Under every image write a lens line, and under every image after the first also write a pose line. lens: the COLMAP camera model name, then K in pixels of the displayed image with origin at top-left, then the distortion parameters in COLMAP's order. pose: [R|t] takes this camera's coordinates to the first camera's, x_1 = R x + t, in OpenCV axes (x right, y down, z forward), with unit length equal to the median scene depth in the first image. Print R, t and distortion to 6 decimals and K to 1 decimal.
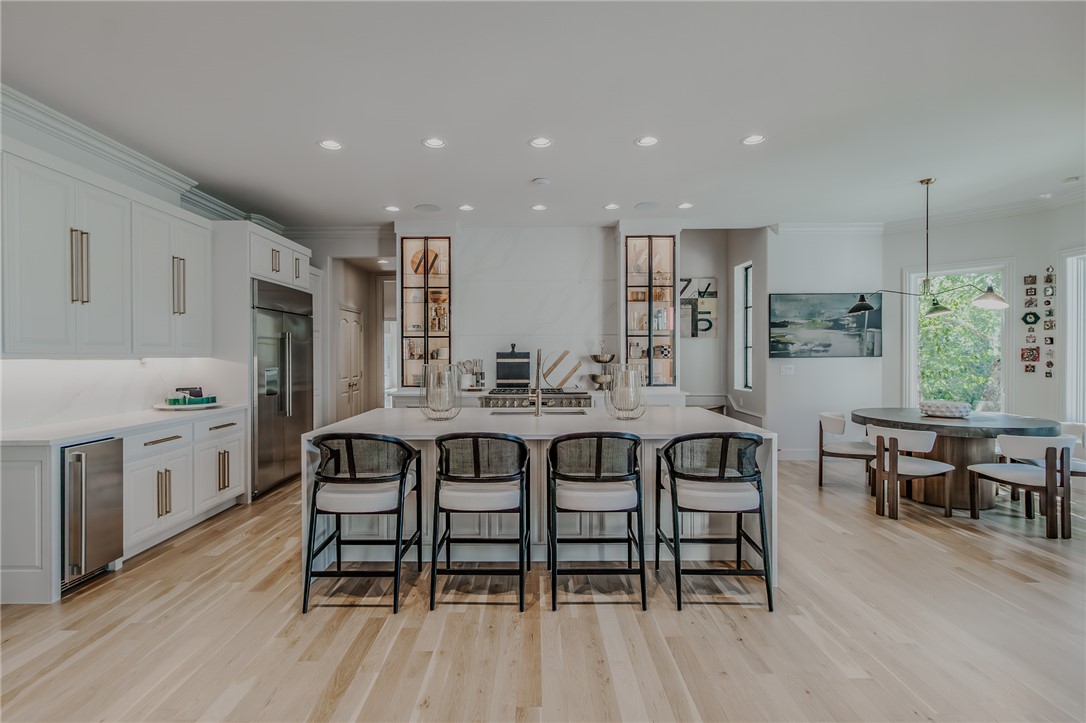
lens RADIAL K [[498.4, 0, 536.7], [0, 498.4, 357.9], [0, 0, 1]] dist [-0.002717, 0.000185]
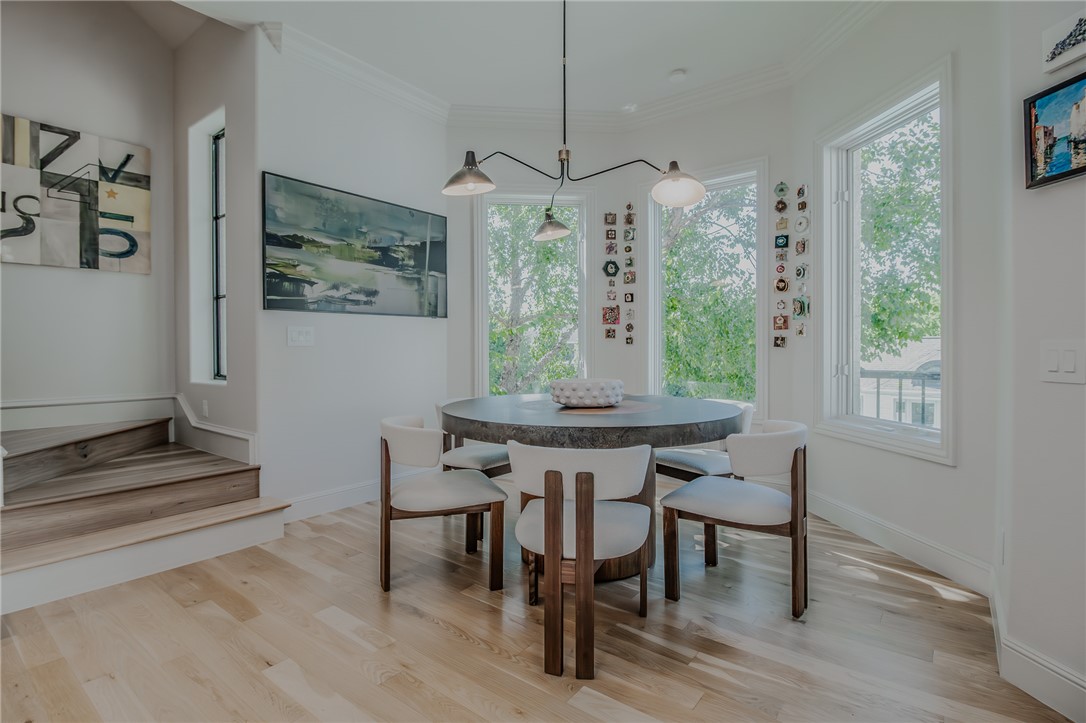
lens RADIAL K [[498.4, 0, 531.8], [0, 498.4, 357.4], [0, 0, 1]] dist [-0.002717, 0.000185]
pose [[0.603315, -0.008306, 0.797459, 0.251376], [0.005512, 0.999965, 0.006245, 0.044643], [-0.797484, 0.000628, 0.603340, 0.529439]]
